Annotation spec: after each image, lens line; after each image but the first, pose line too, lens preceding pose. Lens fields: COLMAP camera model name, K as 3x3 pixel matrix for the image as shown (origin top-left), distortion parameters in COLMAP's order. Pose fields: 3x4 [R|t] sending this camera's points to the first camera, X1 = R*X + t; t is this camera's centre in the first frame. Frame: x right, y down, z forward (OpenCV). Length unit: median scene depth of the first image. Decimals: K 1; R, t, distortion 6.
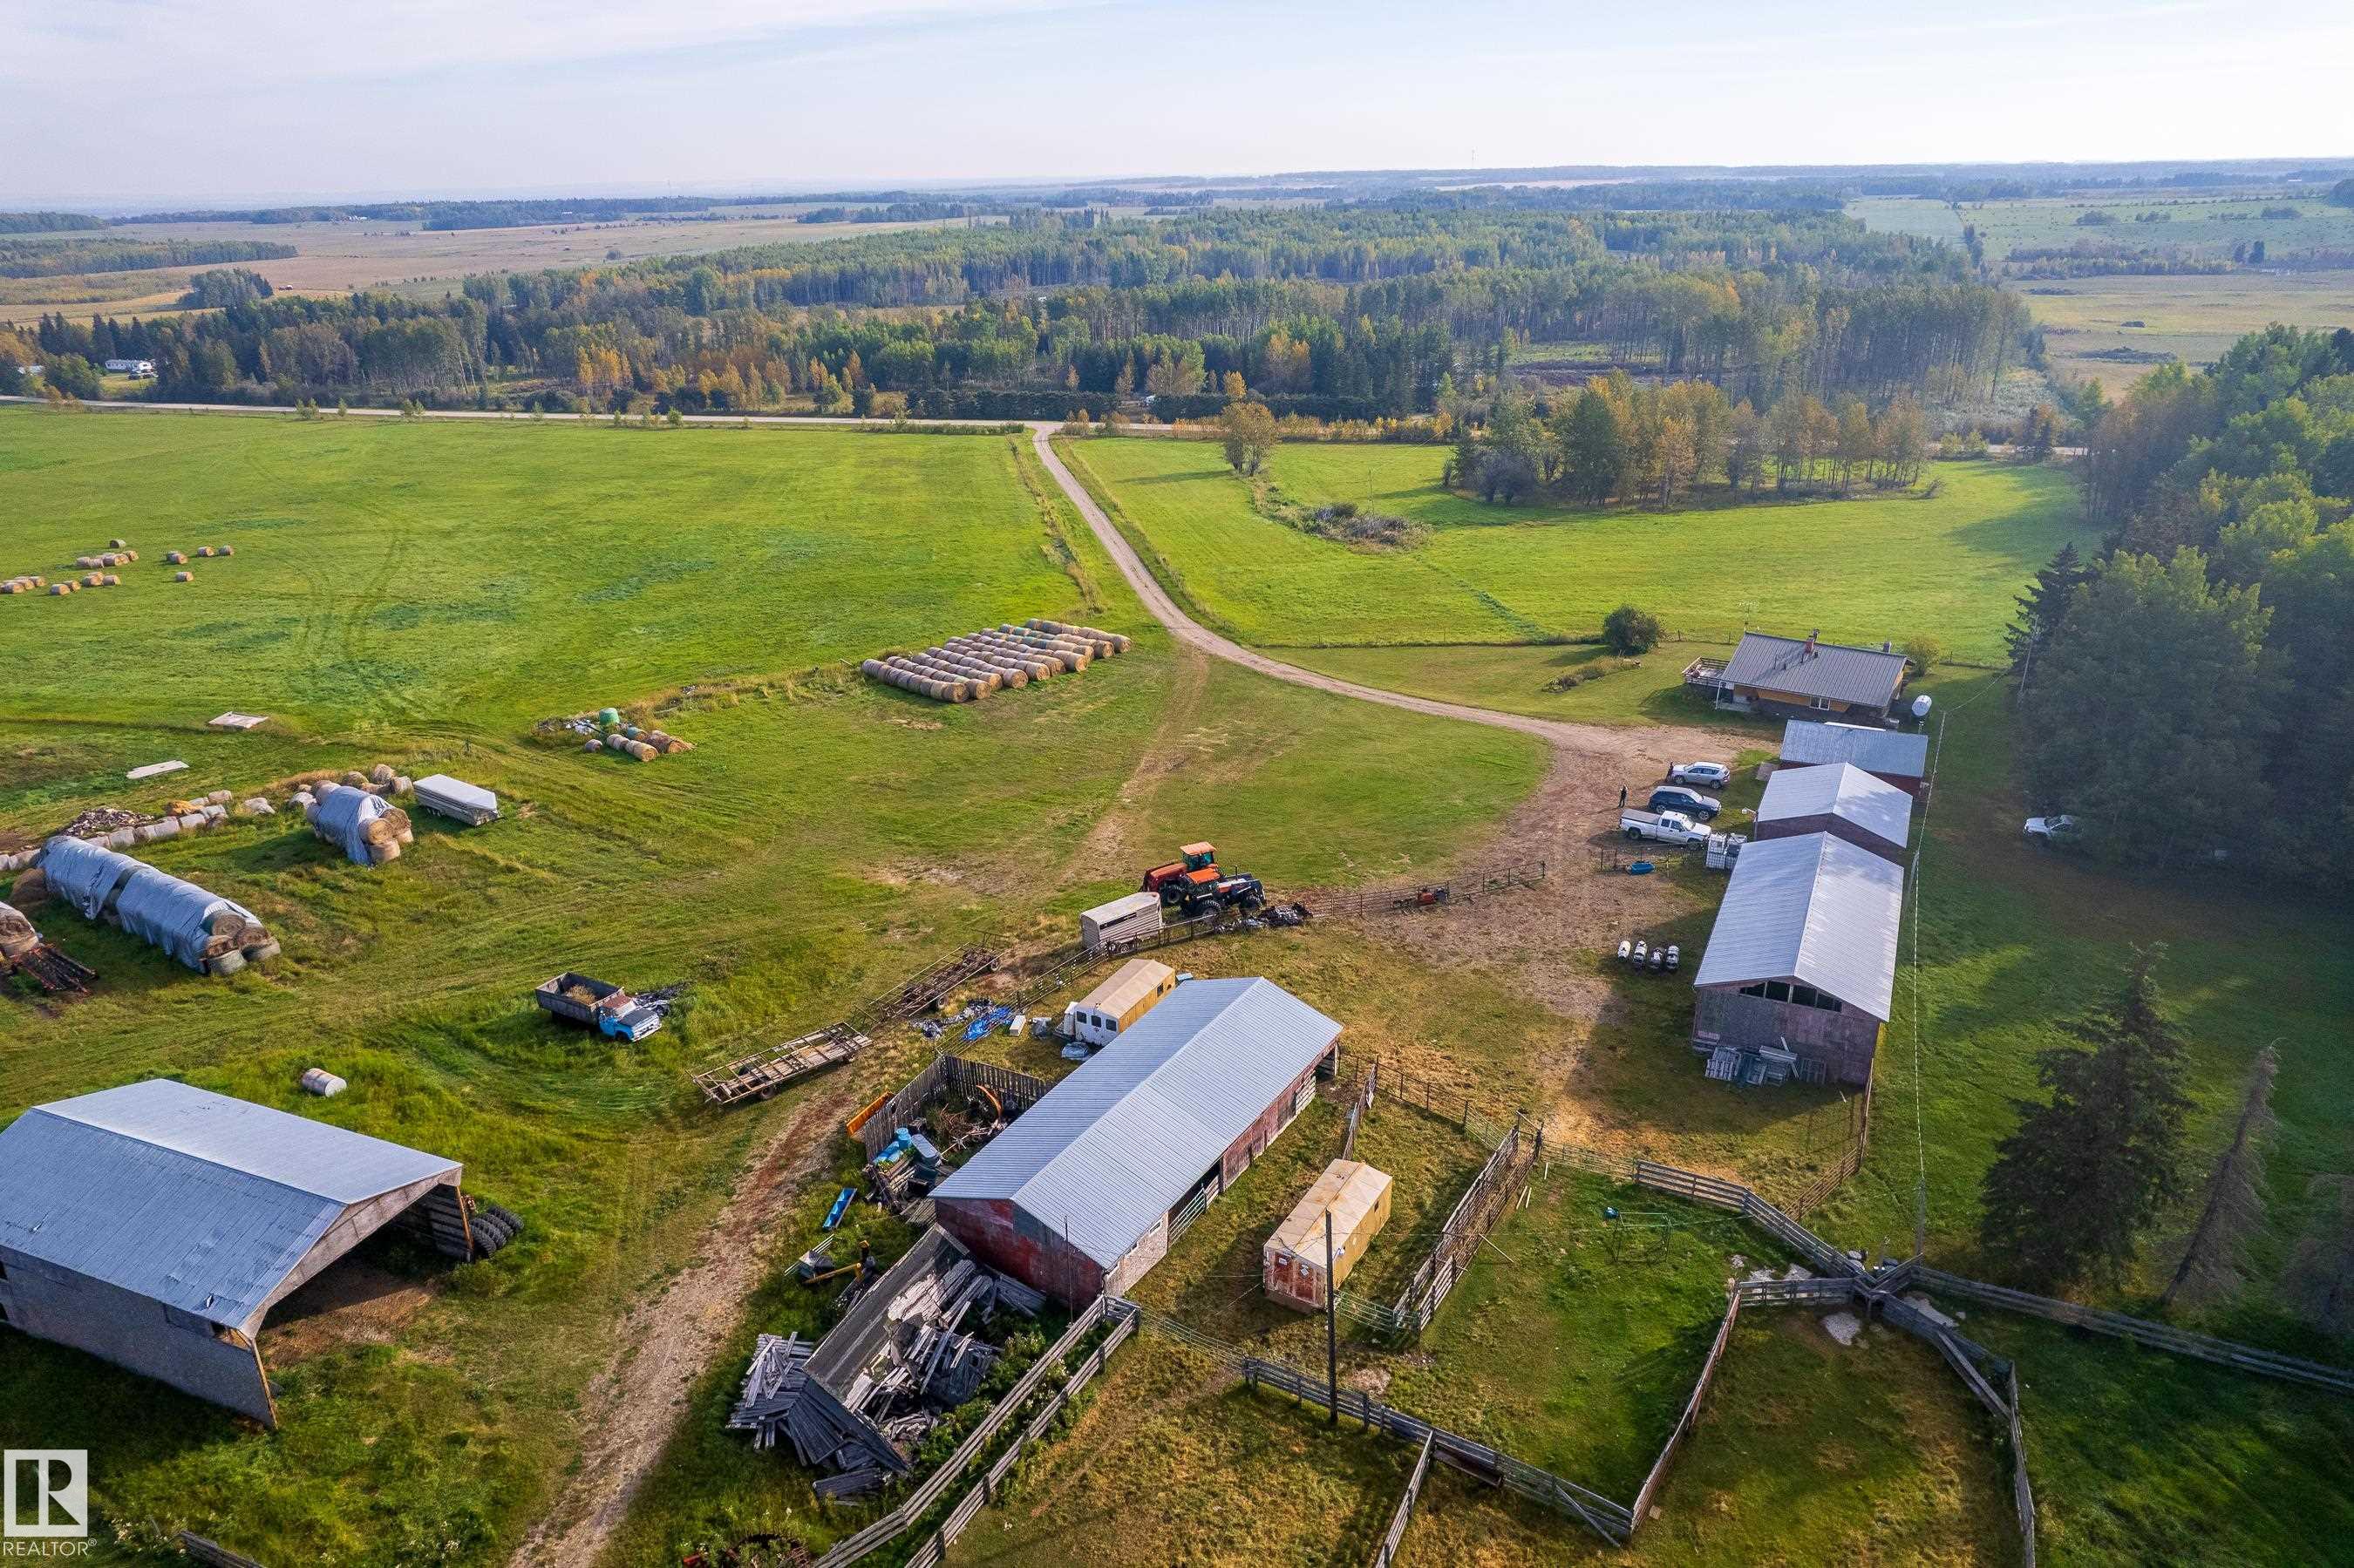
lens RADIAL K [[1504.9, 0, 1179.3], [0, 1504.9, 787.7], [0, 0, 1]] dist [-0.077897, 0.066390]
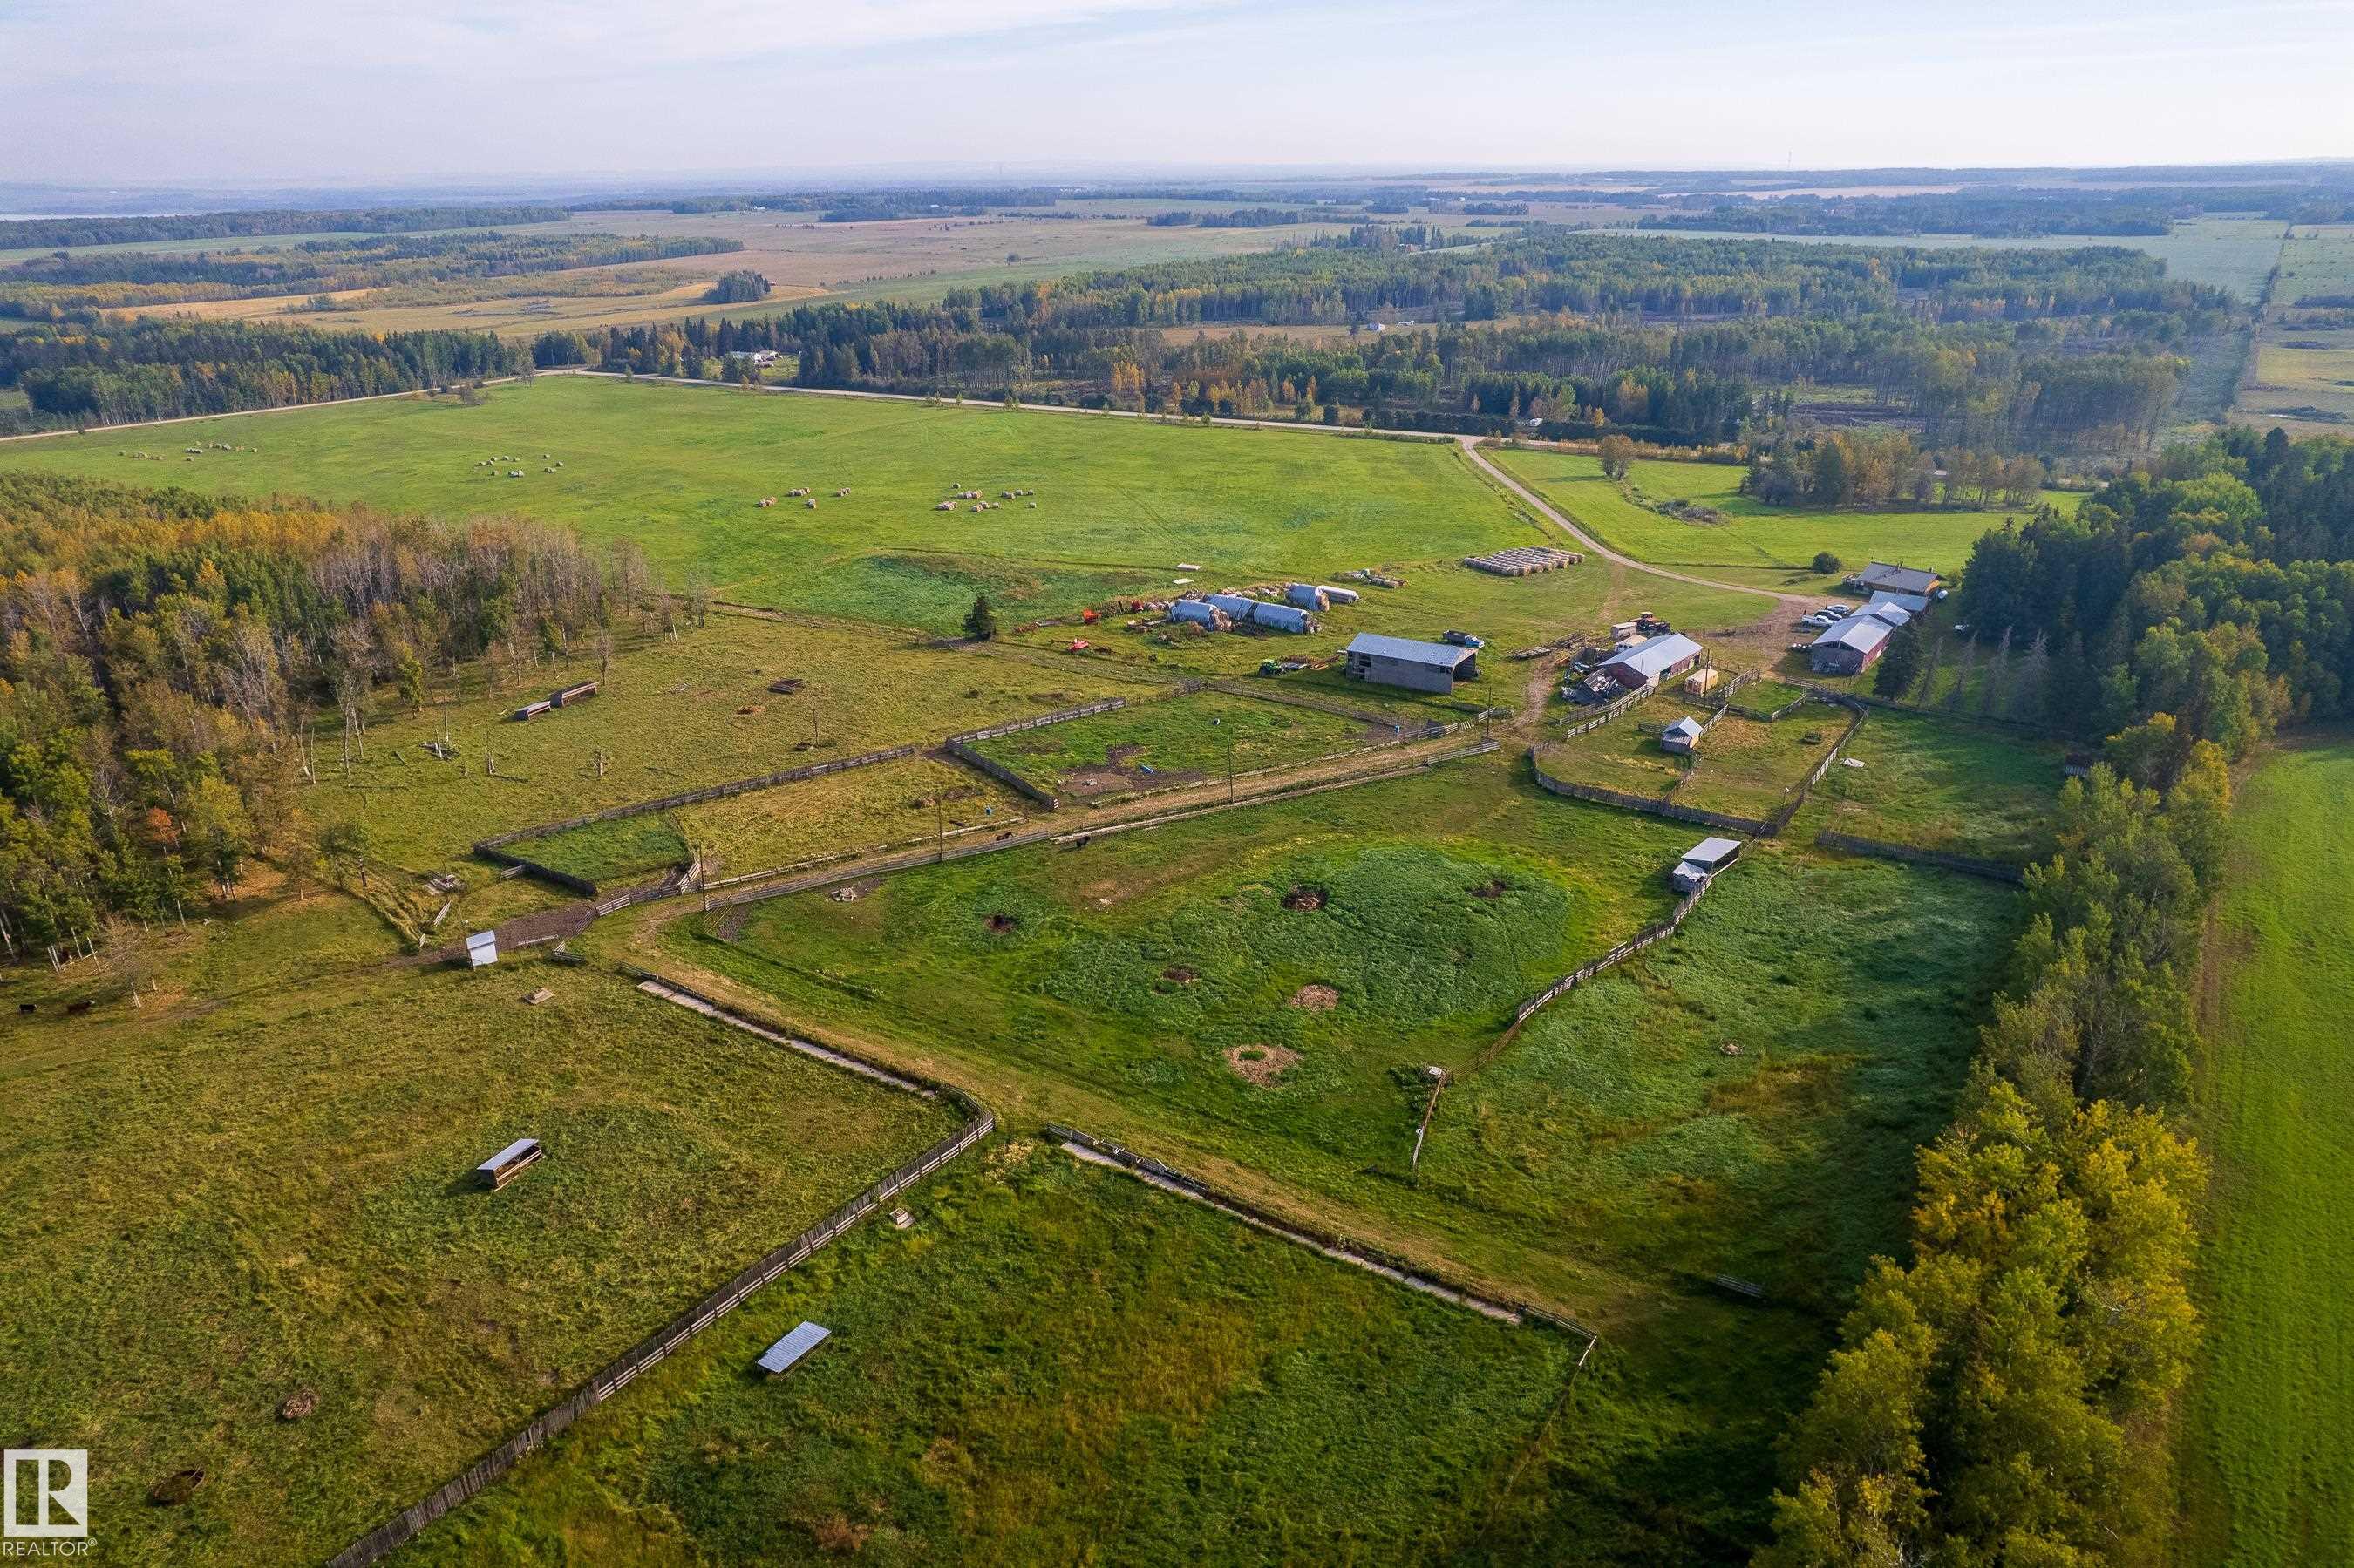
lens RADIAL K [[1504.9, 0, 1182.9], [0, 1504.9, 784.6], [0, 0, 1]] dist [-0.077897, 0.066390]
pose [[0.983538, 0.077986, -0.163004, -0.104583], [-0.076743, 0.996954, 0.013920, 0.111729], [0.163593, -0.001182, 0.986527, -0.557868]]
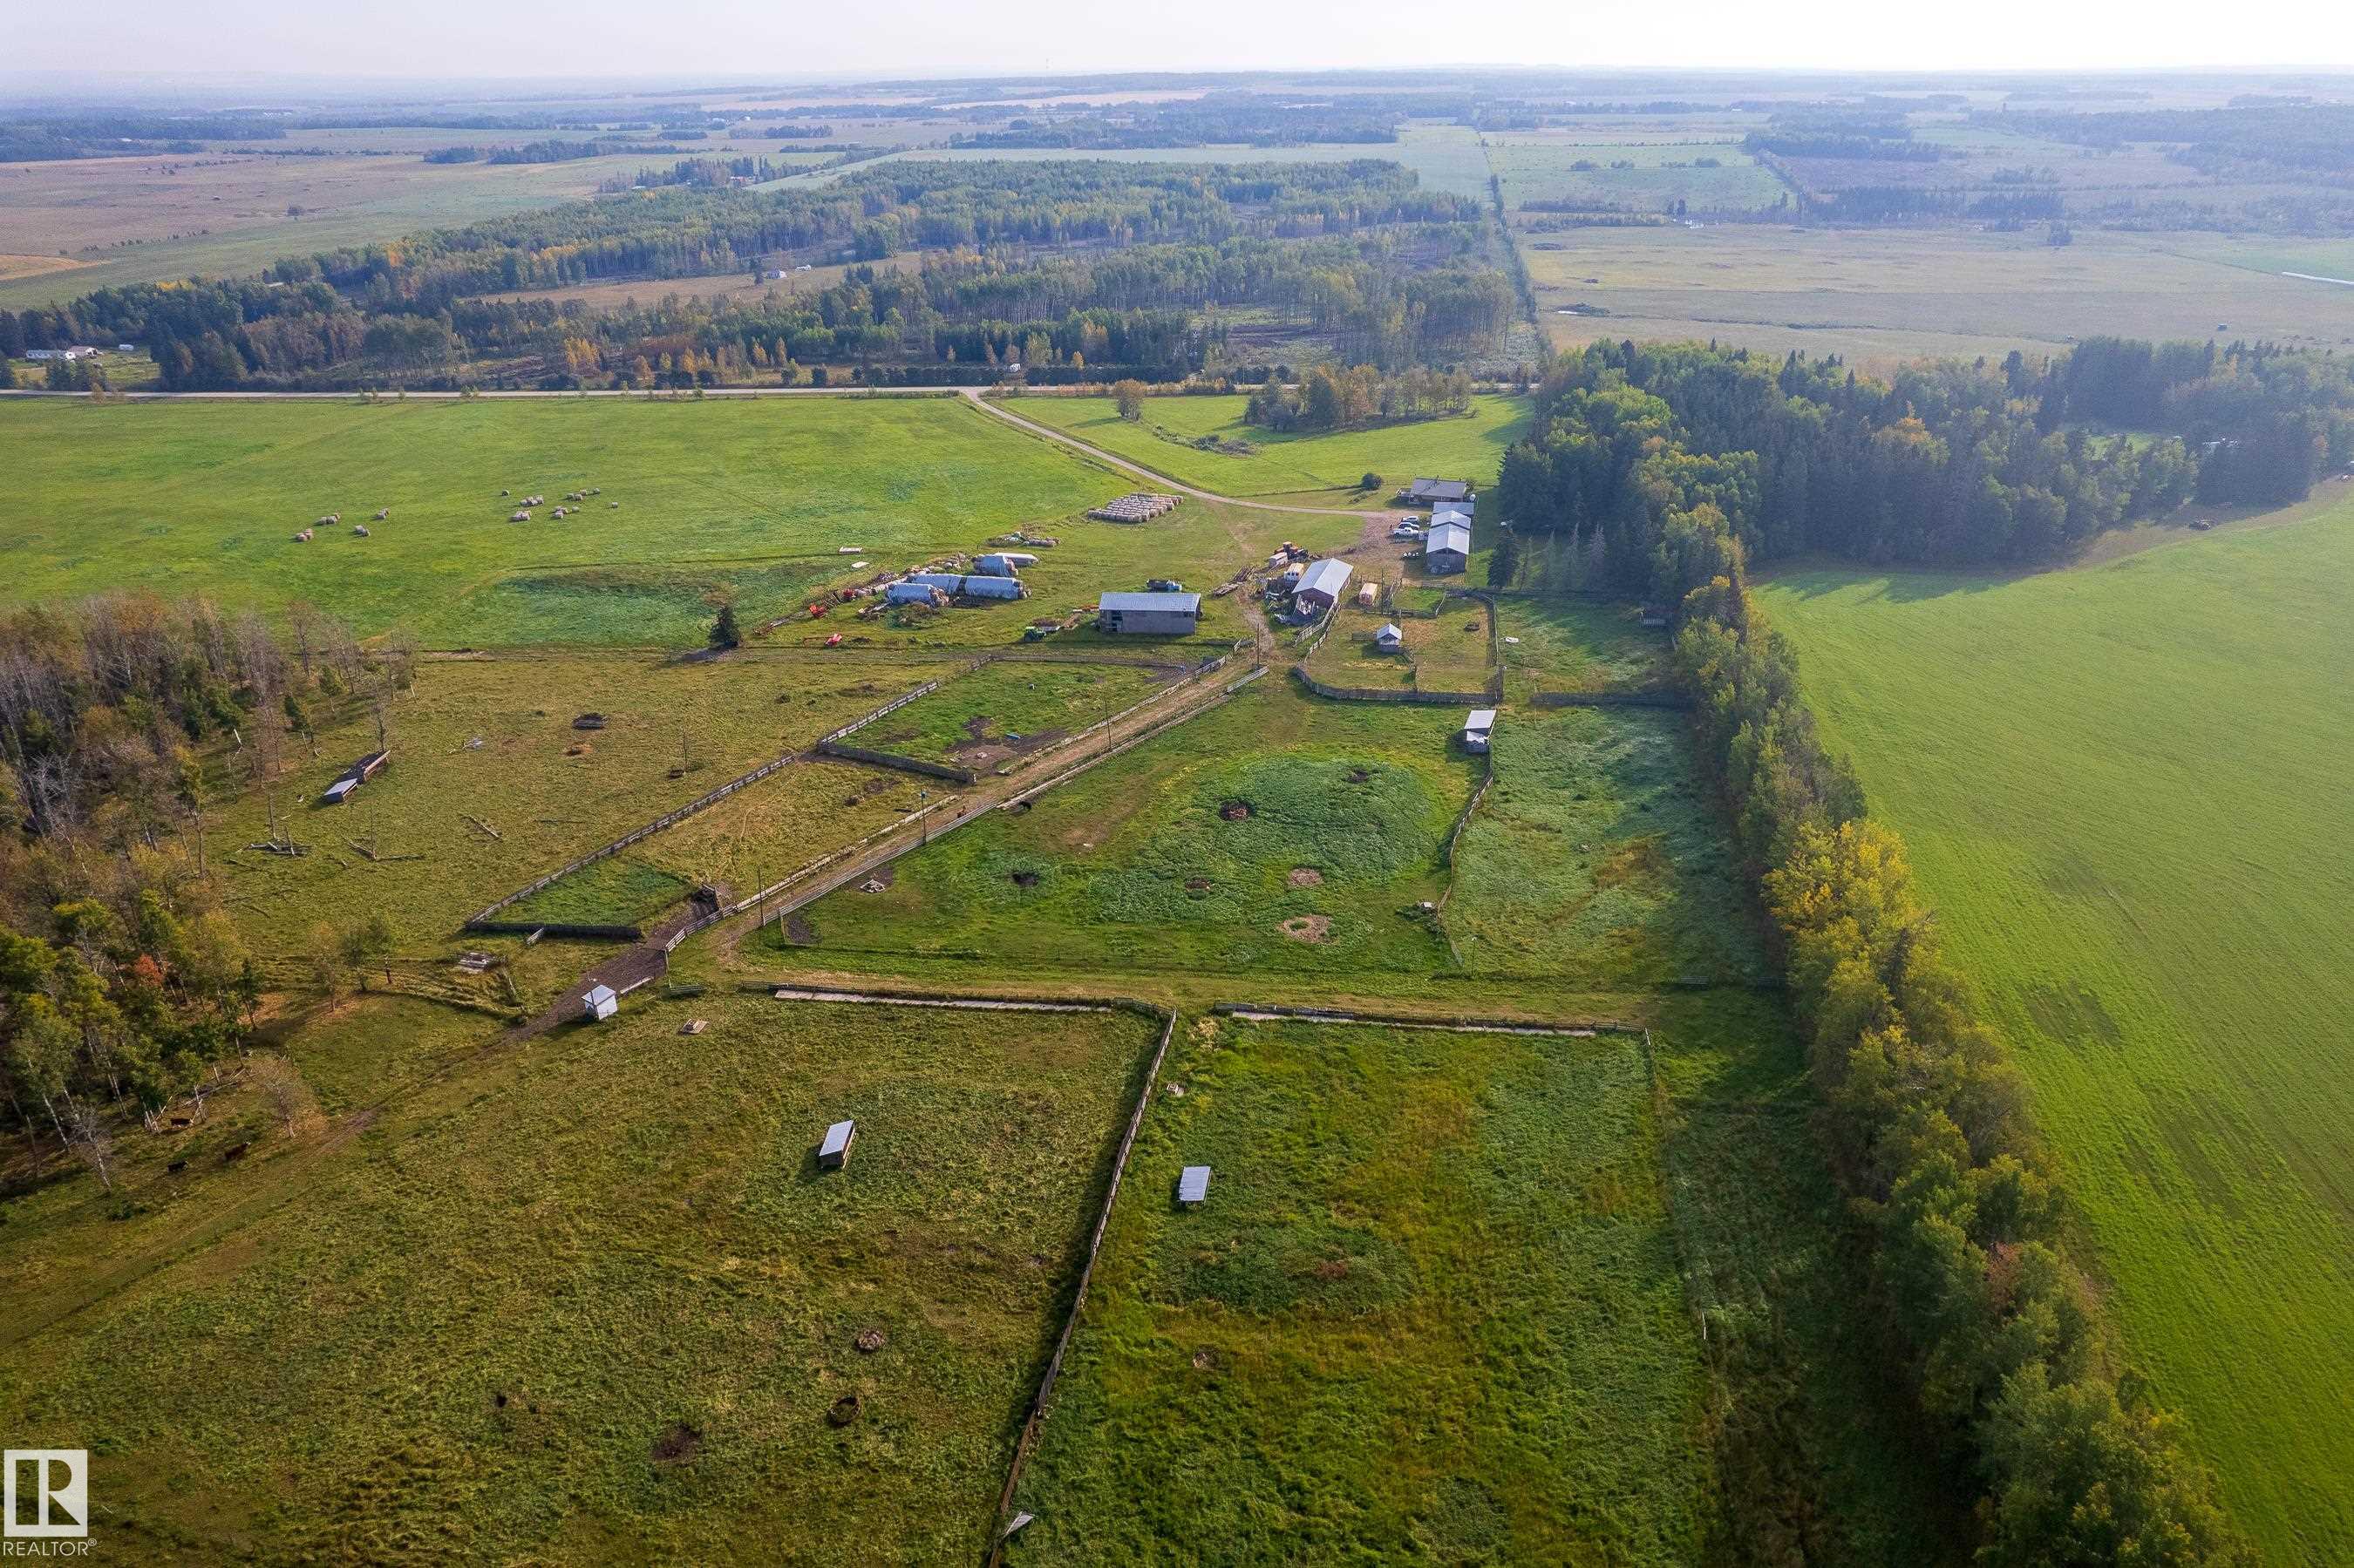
lens RADIAL K [[1504.9, 0, 1182.0], [0, 1504.9, 791.7], [0, 0, 1]] dist [-0.077897, 0.066390]
pose [[0.963269, -0.108539, 0.245628, -0.327803], [0.092721, 0.992856, 0.075104, 0.094395], [-0.252025, -0.049571, 0.966450, -0.677673]]
